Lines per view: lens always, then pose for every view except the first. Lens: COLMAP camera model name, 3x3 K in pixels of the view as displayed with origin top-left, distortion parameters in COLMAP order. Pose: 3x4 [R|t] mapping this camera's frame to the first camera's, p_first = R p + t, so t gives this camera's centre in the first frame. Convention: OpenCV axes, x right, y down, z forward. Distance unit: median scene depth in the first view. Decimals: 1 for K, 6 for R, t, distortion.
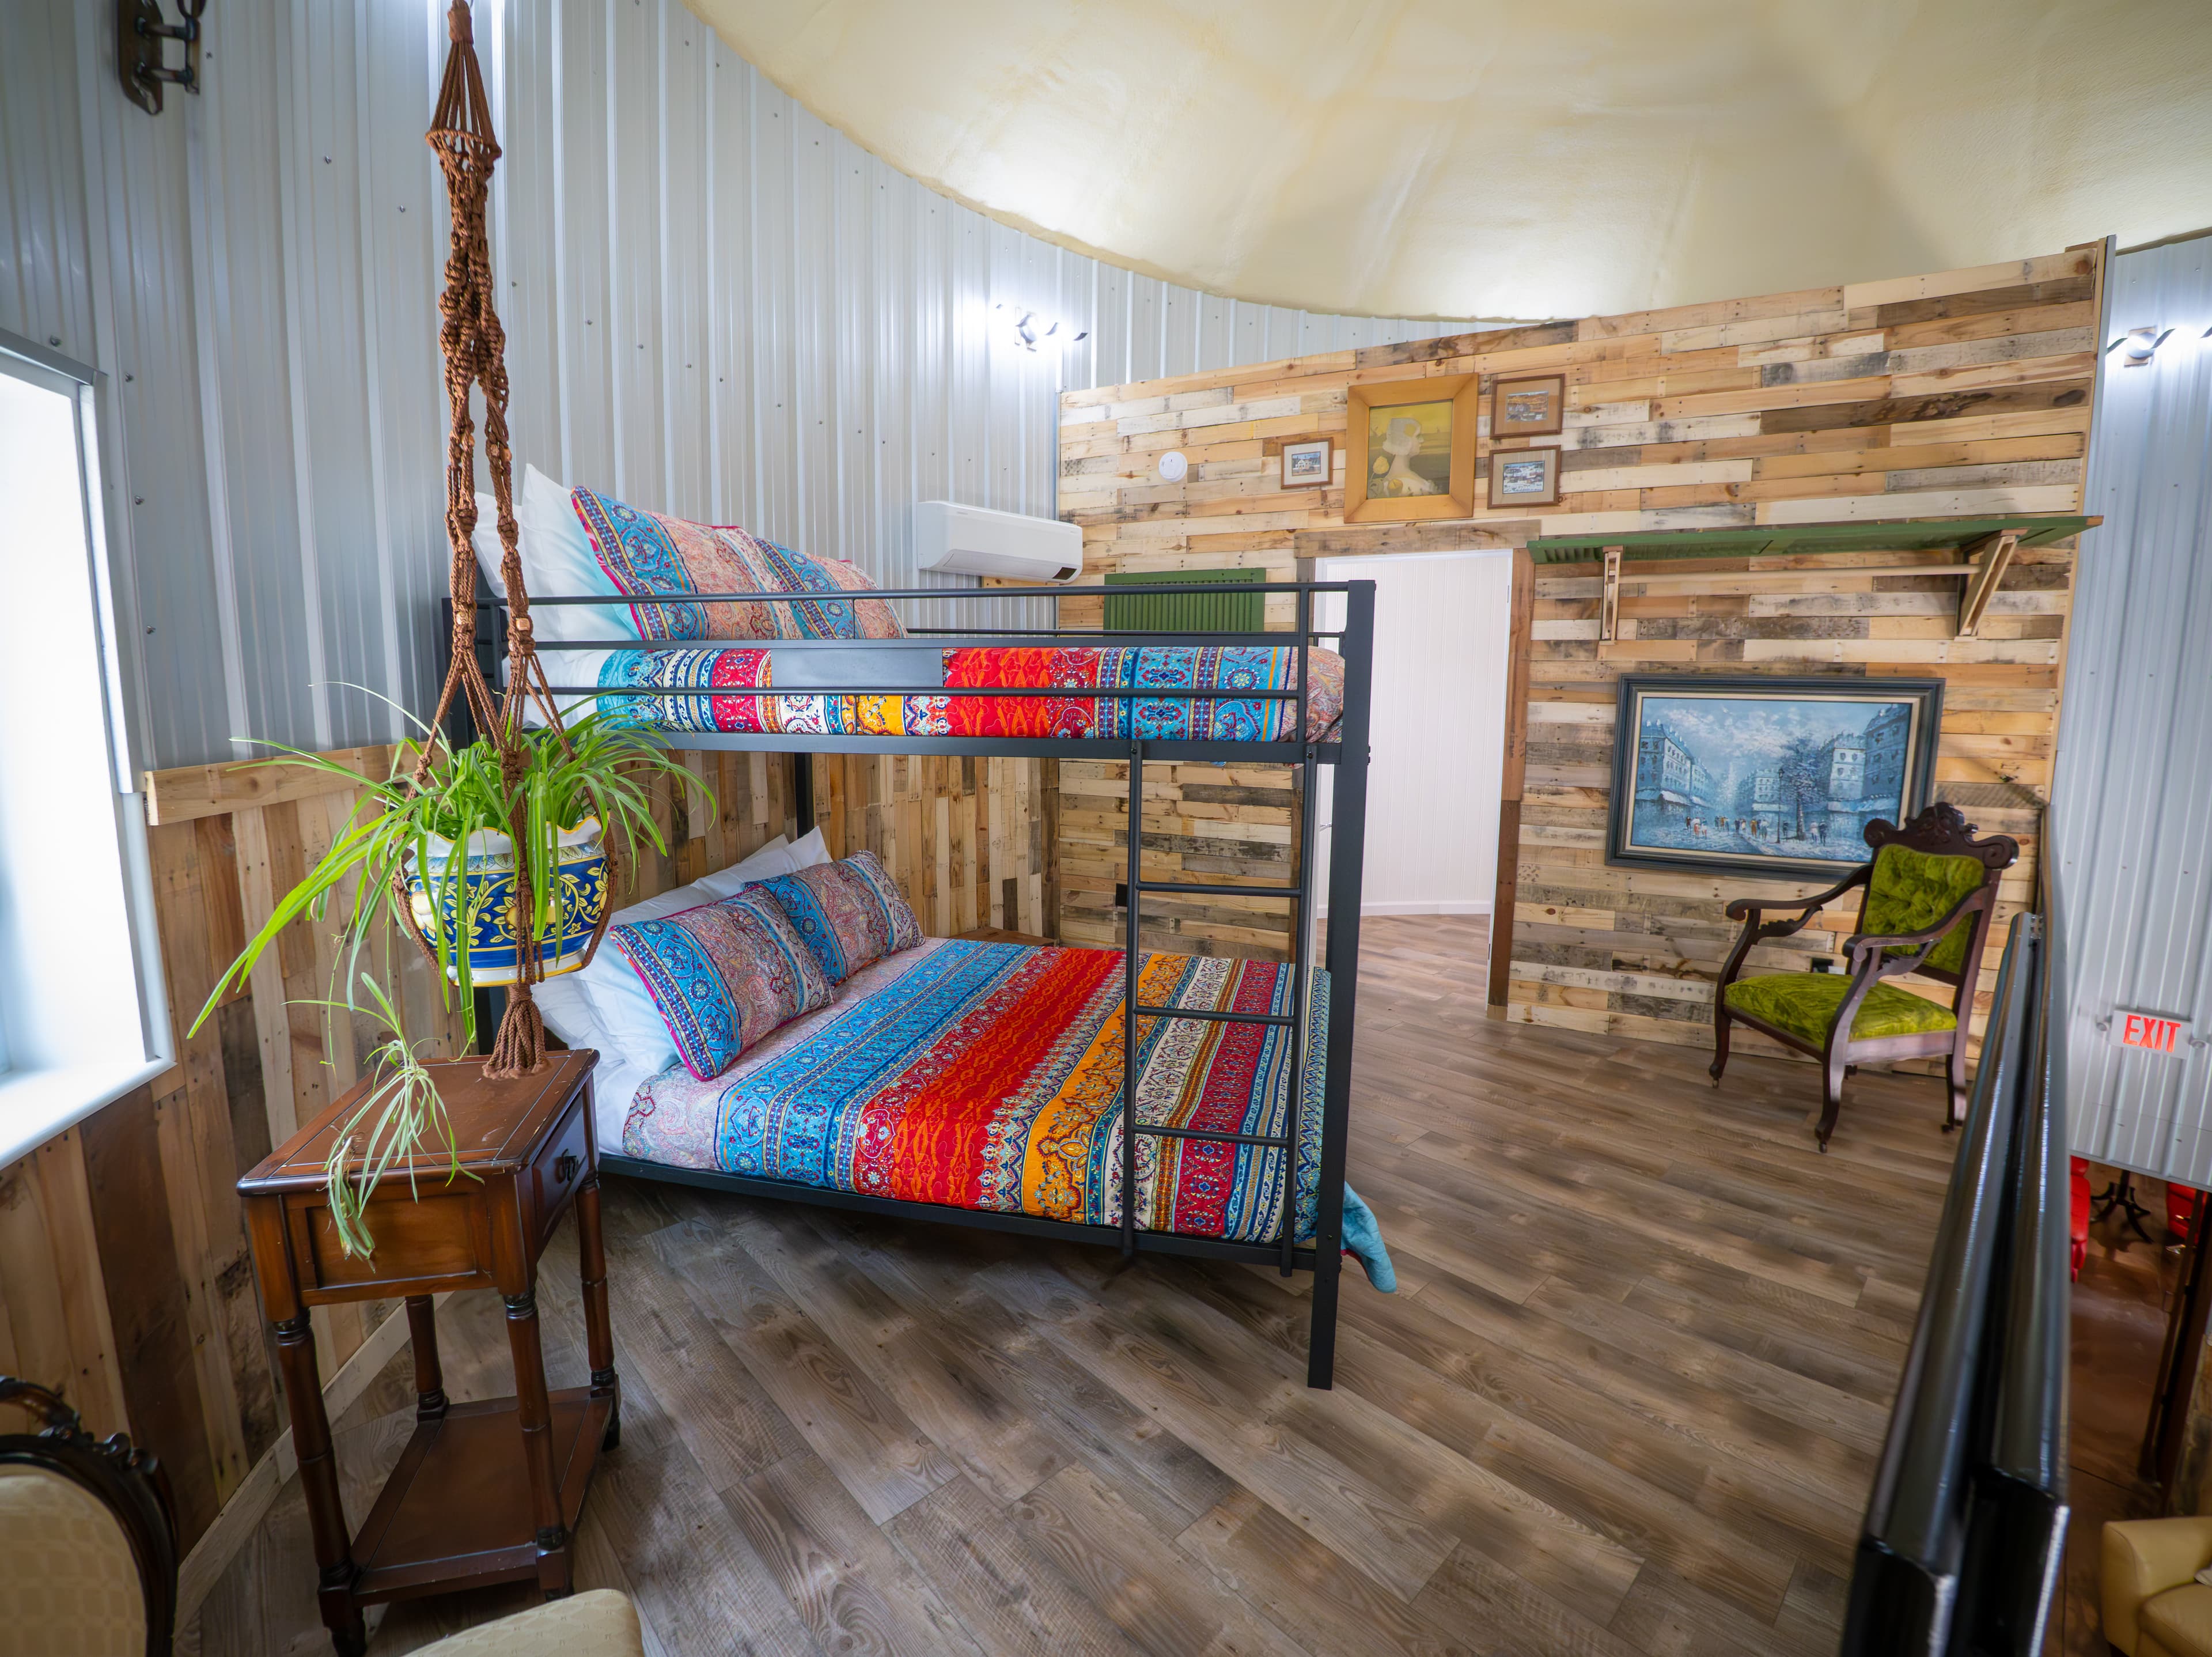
lens RADIAL K [[1123.6, 0, 1110.9], [0, 1123.6, 819.7], [0, 0, 1]] dist [-0.040466, 0.004588]
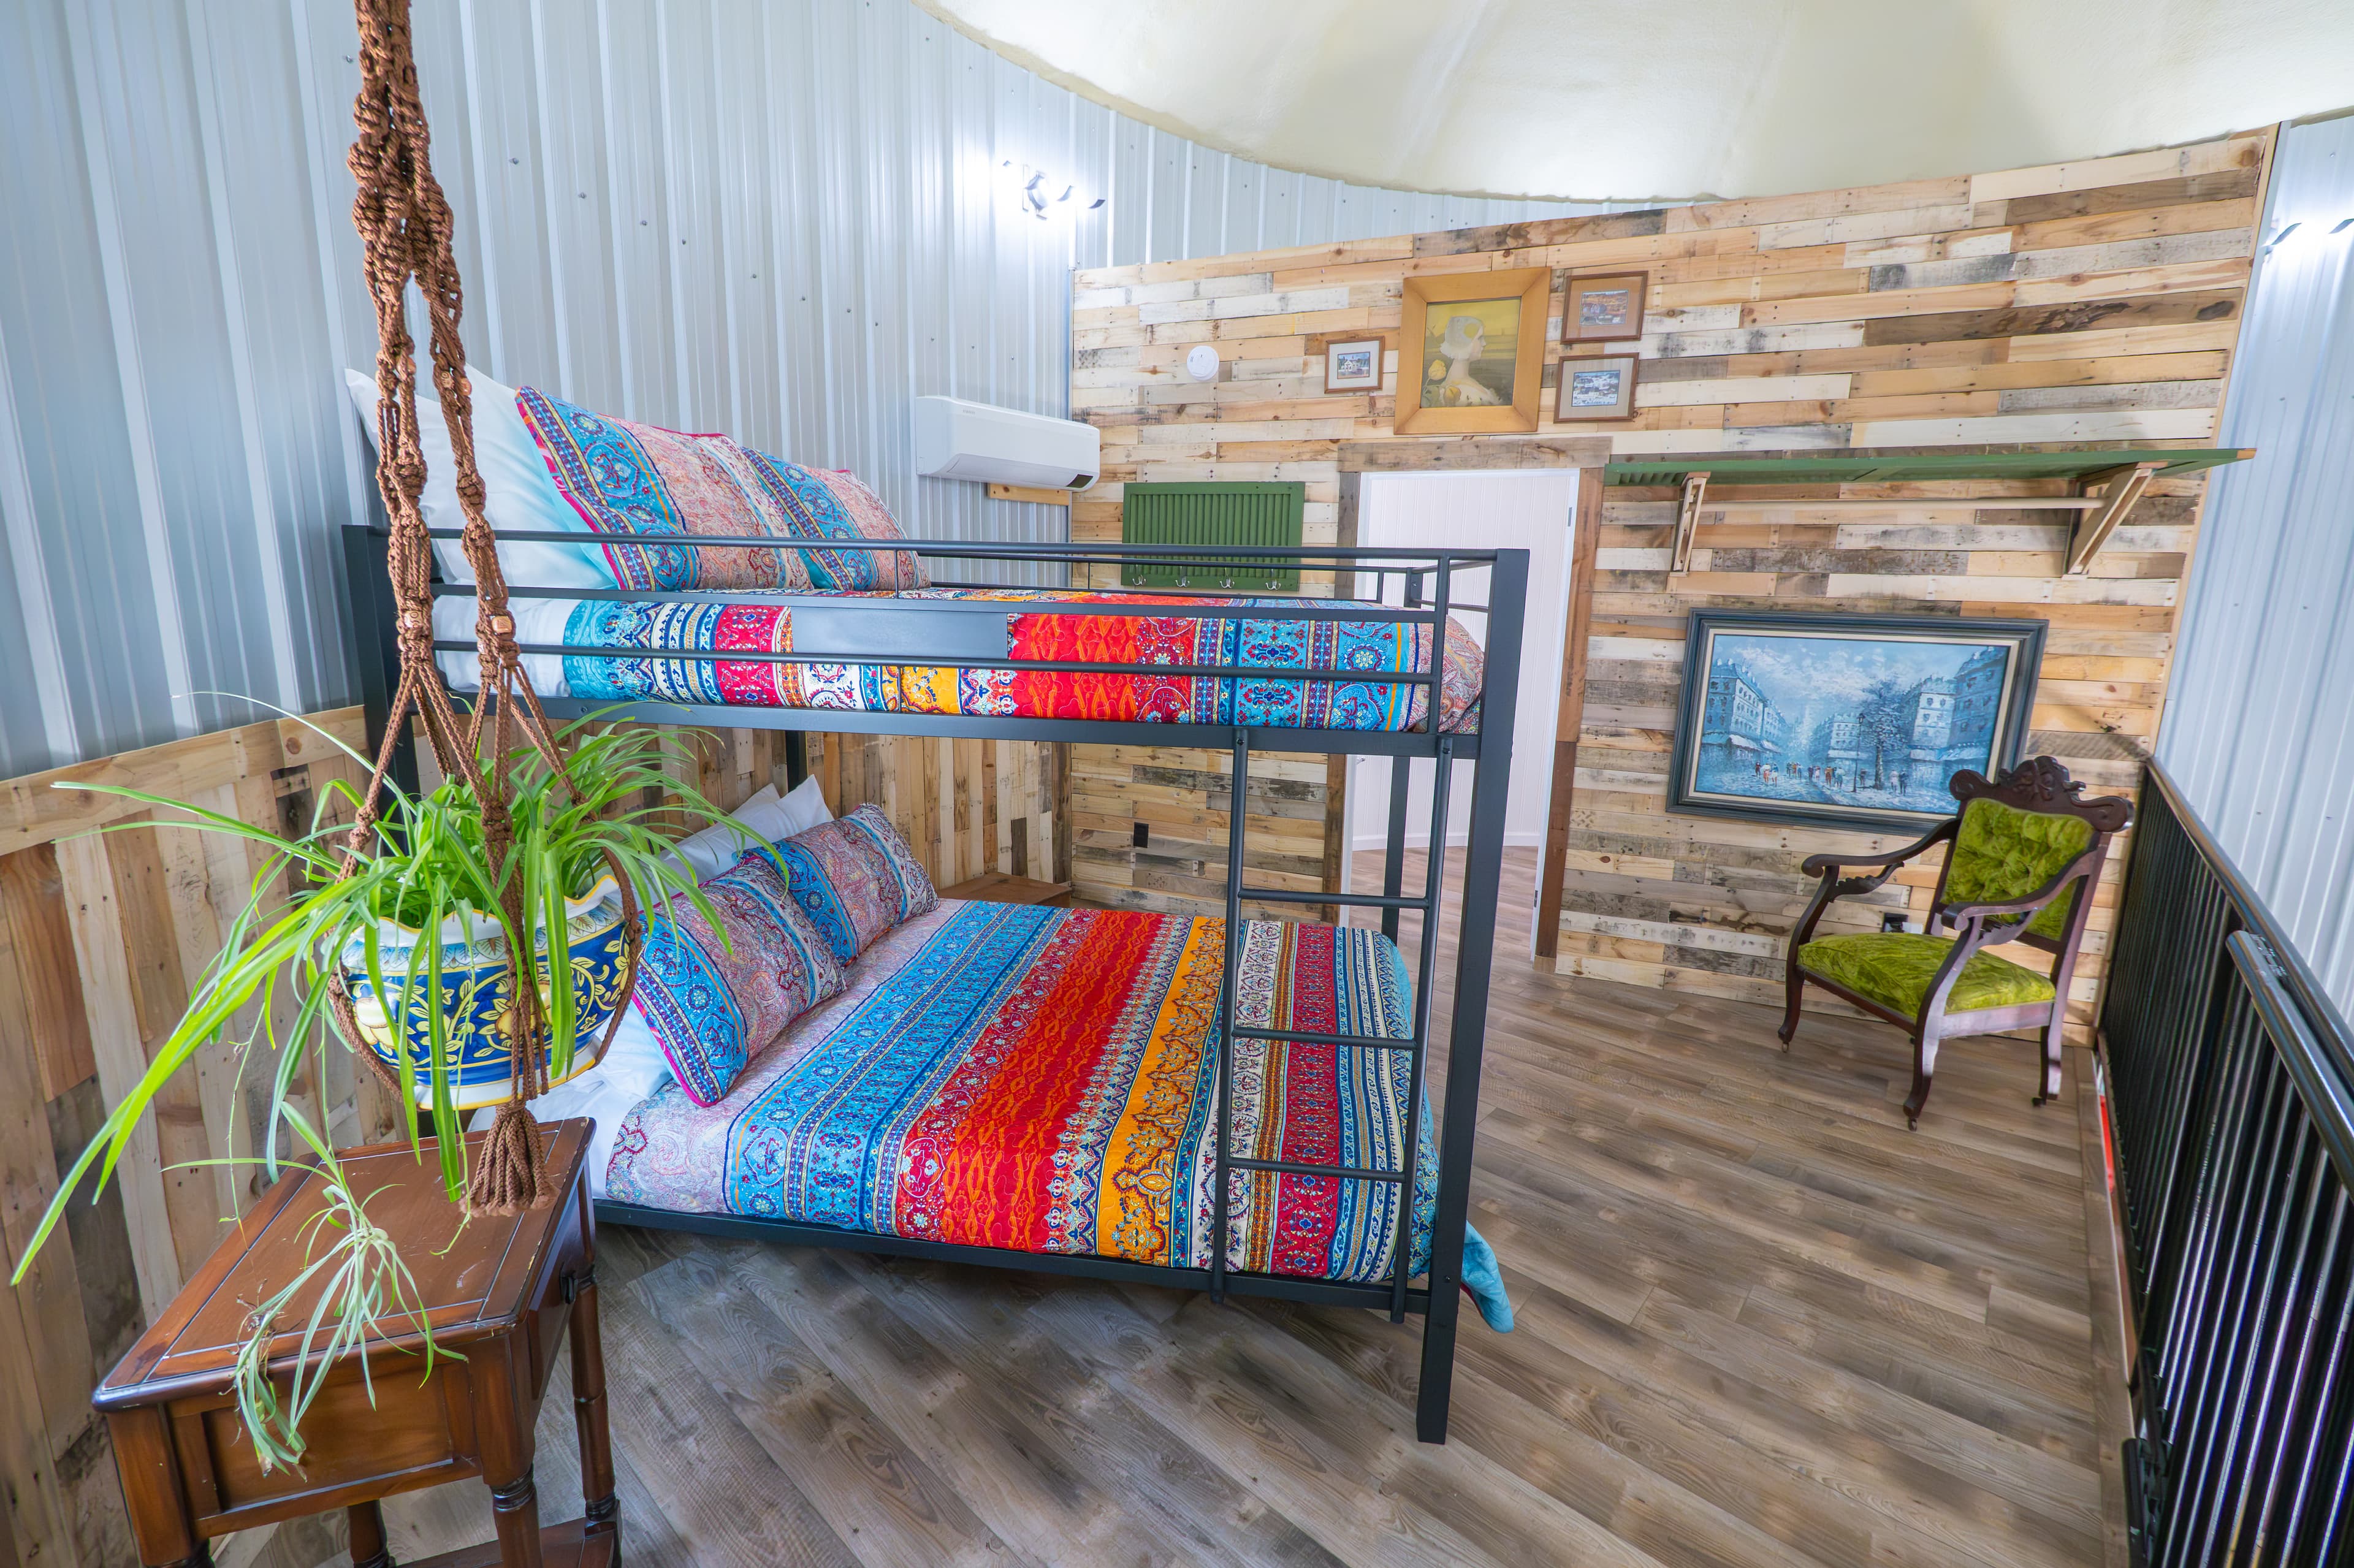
lens RADIAL K [[1152.6, 0, 1180.2], [0, 1152.6, 784.4], [0, 0, 1]] dist [0.027235, -0.004687]
pose [[0.995385, -0.002746, 0.095918, -0.086760], [-0.003782, 0.997691, 0.067812, -0.069486], [-0.095883, -0.067862, 0.993077, 0.100473]]
